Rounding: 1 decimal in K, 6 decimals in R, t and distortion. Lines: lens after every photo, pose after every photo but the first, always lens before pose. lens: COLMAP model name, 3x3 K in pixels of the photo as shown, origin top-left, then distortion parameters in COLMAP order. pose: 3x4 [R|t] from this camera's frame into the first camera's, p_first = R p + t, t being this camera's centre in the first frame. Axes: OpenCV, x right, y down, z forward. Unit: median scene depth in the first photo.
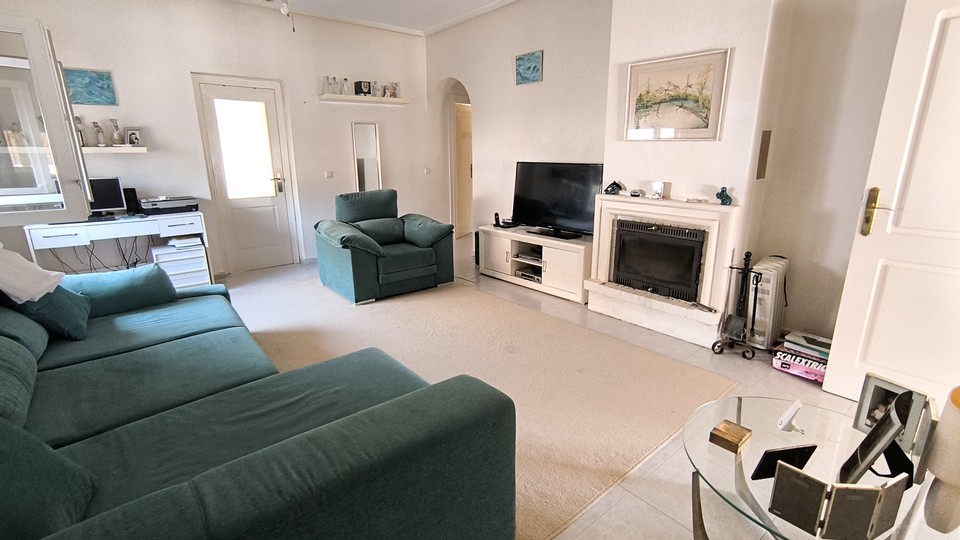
lens RADIAL K [[448.8, 0, 496.8], [0, 448.8, 270.3], [0, 0, 1]] dist [-0.014907, 0.009430]
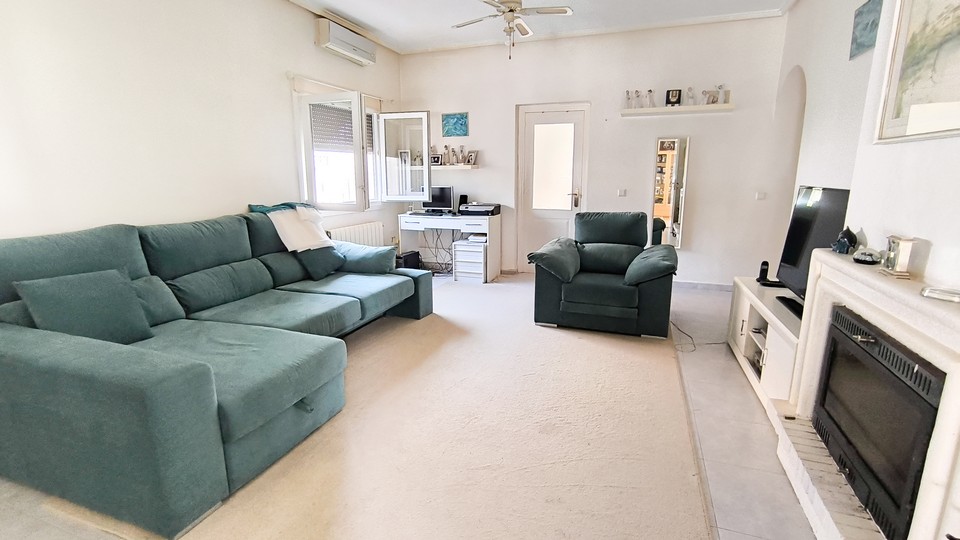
lens RADIAL K [[448.8, 0, 477.0], [0, 448.8, 269.3], [0, 0, 1]] dist [-0.014907, 0.009430]
pose [[0.481728, 0.189268, -0.855637, 0.398962], [-0.227415, 0.969947, 0.086518, -0.085214], [0.846298, 0.152907, 0.510294, 0.341496]]
